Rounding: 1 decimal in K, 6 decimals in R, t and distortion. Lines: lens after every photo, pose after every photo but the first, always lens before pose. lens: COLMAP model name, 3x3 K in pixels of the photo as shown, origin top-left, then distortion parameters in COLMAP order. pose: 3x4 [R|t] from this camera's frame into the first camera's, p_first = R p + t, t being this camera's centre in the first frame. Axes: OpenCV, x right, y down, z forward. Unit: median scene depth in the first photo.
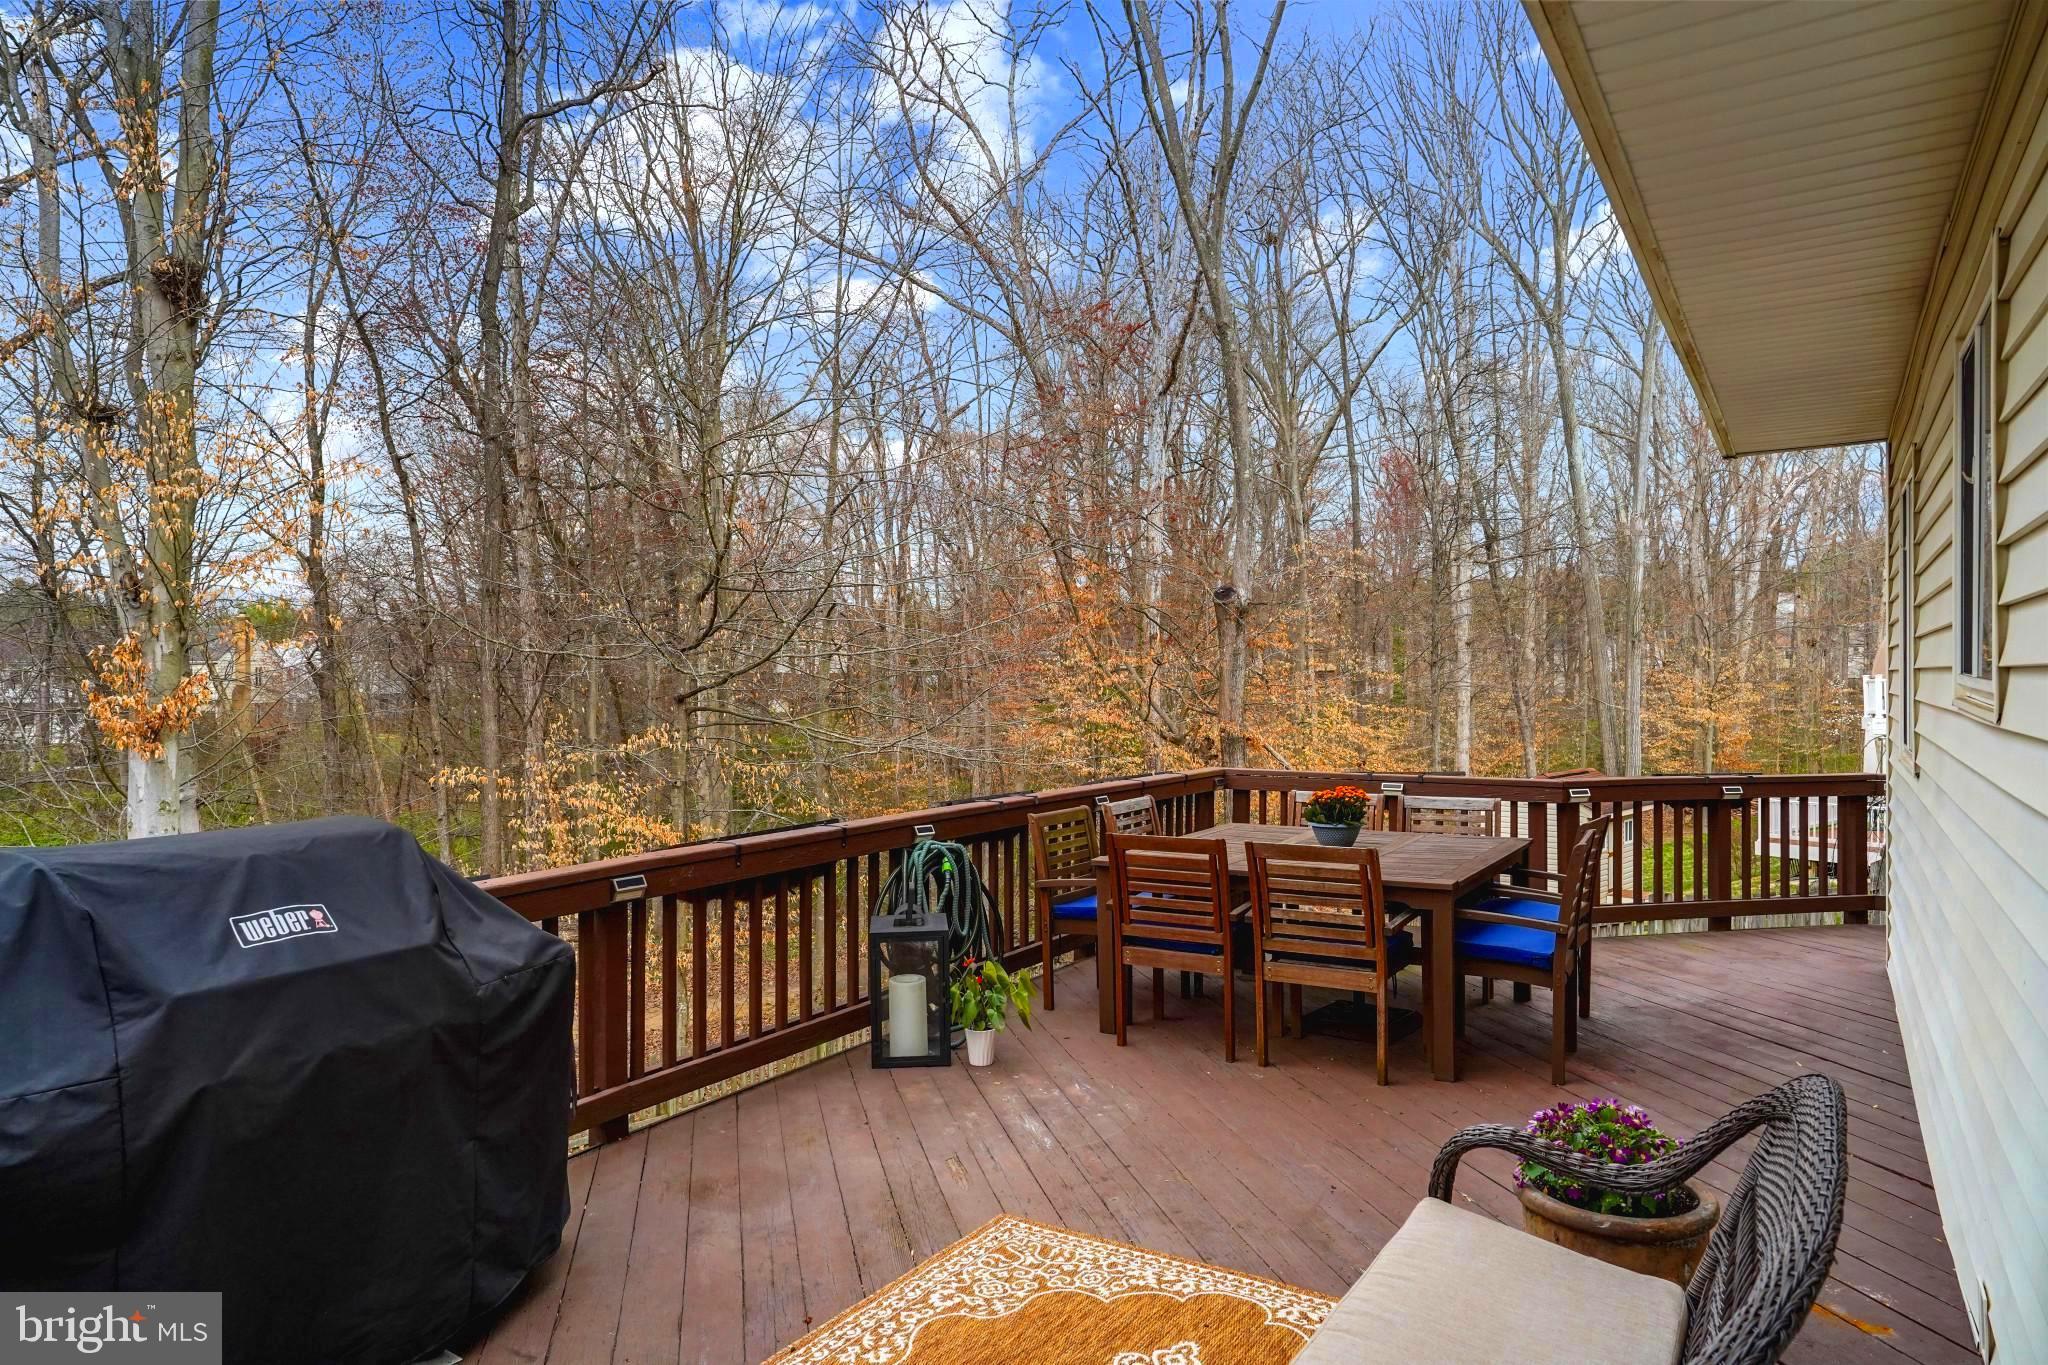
lens RADIAL K [[1297.5, 0, 1024.8], [0, 1297.5, 672.7], [0, 0, 1]] dist [-0.040280, 0.054180]
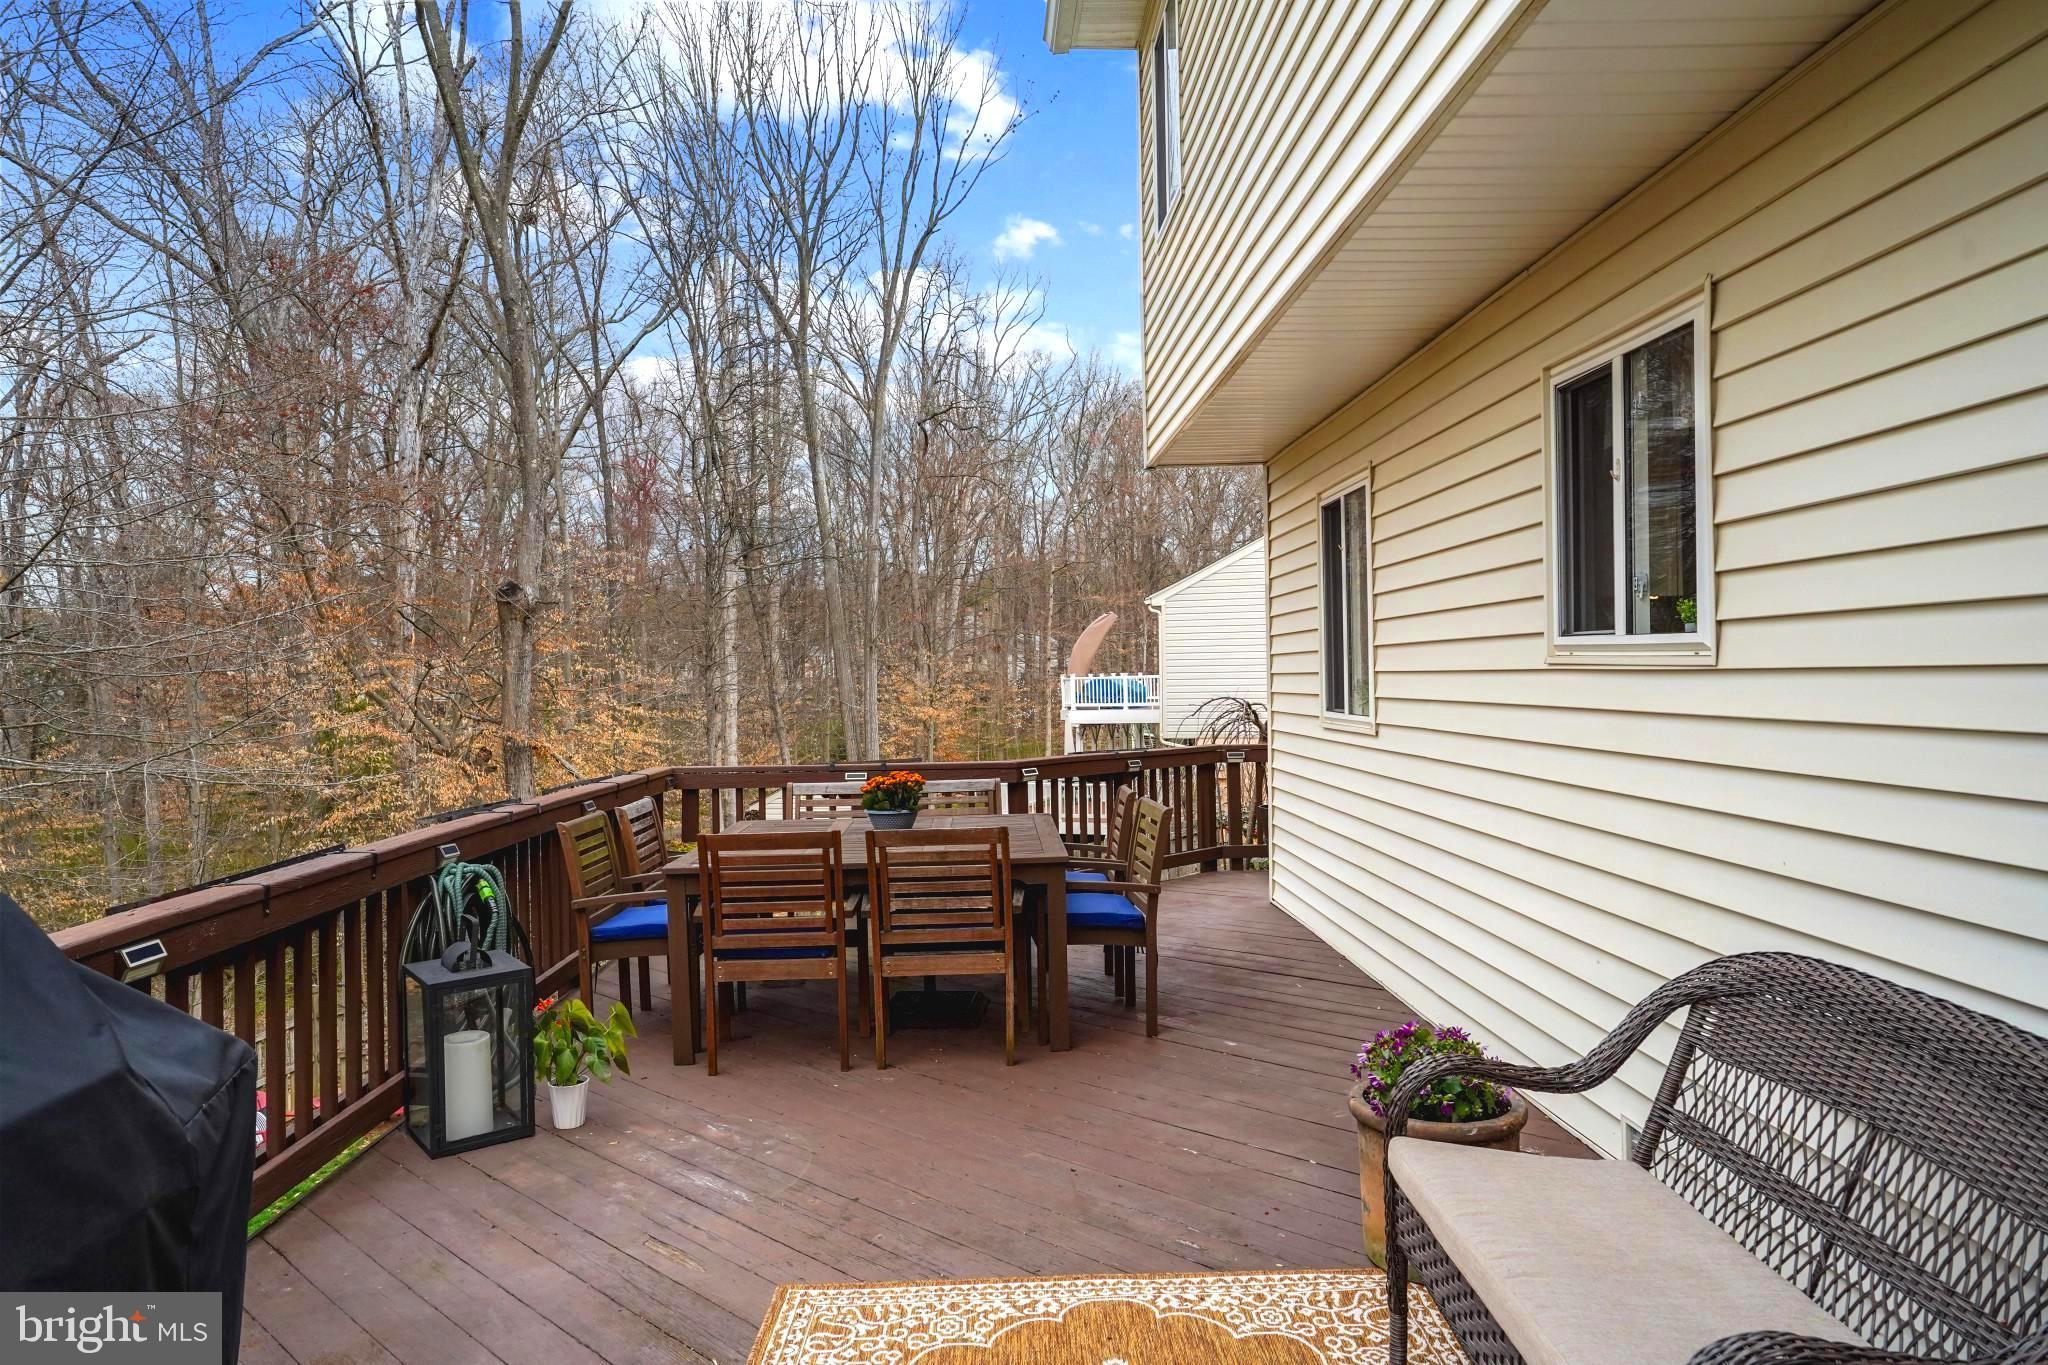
lens RADIAL K [[1297.5, 0, 1024.8], [0, 1297.5, 672.7], [0, 0, 1]] dist [-0.040280, 0.054180]
pose [[0.833529, -0.008291, 0.552413, -0.187836], [0.011936, 0.999924, -0.003004, 0.015867], [-0.552346, 0.009098, 0.833565, 0.120166]]
